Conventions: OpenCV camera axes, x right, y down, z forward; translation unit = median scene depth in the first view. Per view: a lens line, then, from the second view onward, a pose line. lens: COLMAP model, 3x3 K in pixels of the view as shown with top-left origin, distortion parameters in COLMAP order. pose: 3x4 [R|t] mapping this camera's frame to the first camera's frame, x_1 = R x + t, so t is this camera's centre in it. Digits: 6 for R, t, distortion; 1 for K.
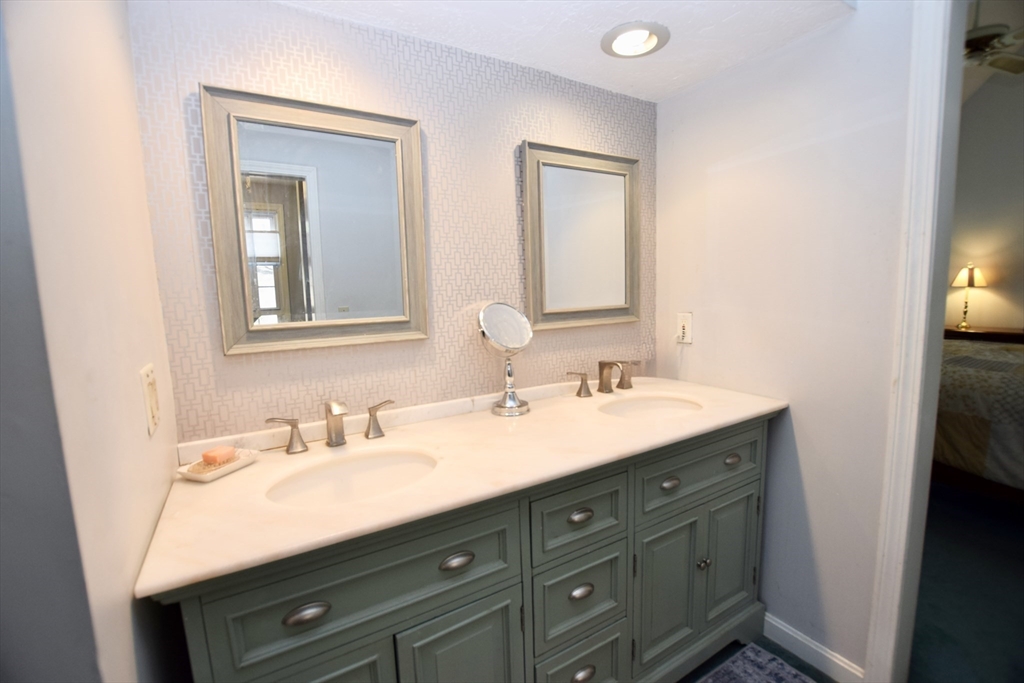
lens RADIAL K [[455.3, 0, 516.6], [0, 455.3, 342.2], [0, 0, 1]] dist [-0.001435, -0.000073]
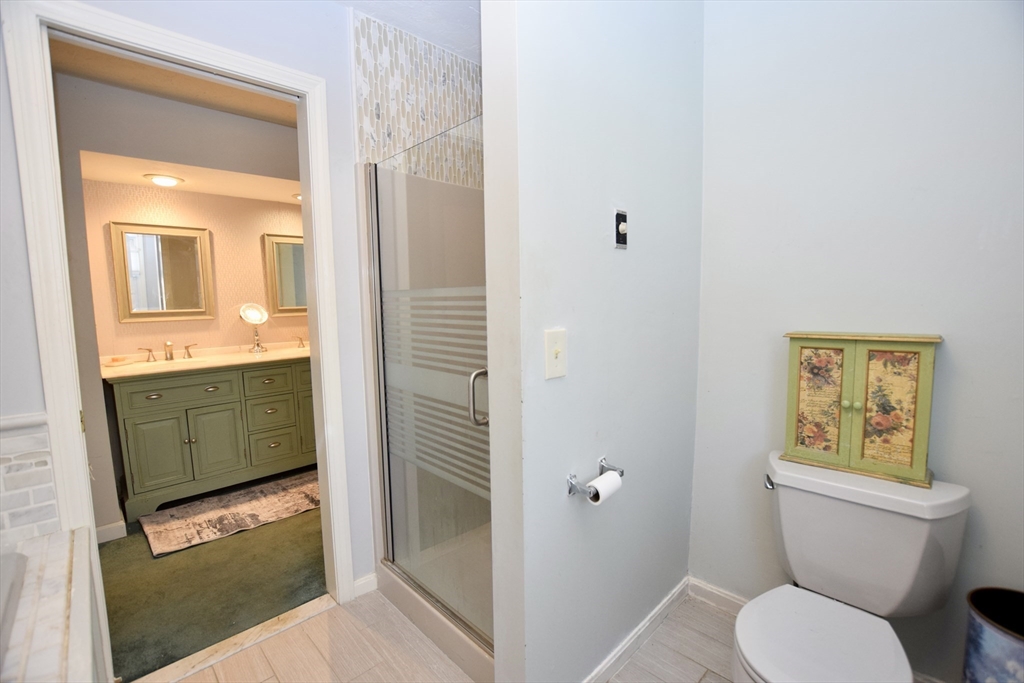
lens RADIAL K [[455.3, 0, 508.1], [0, 455.3, 342.5], [0, 0, 1]] dist [-0.001435, -0.000073]
pose [[0.976107, -0.009899, 0.217064, 0.883635], [0.014160, 0.999736, -0.018083, 0.203043], [-0.216828, 0.020725, 0.975990, -1.856913]]
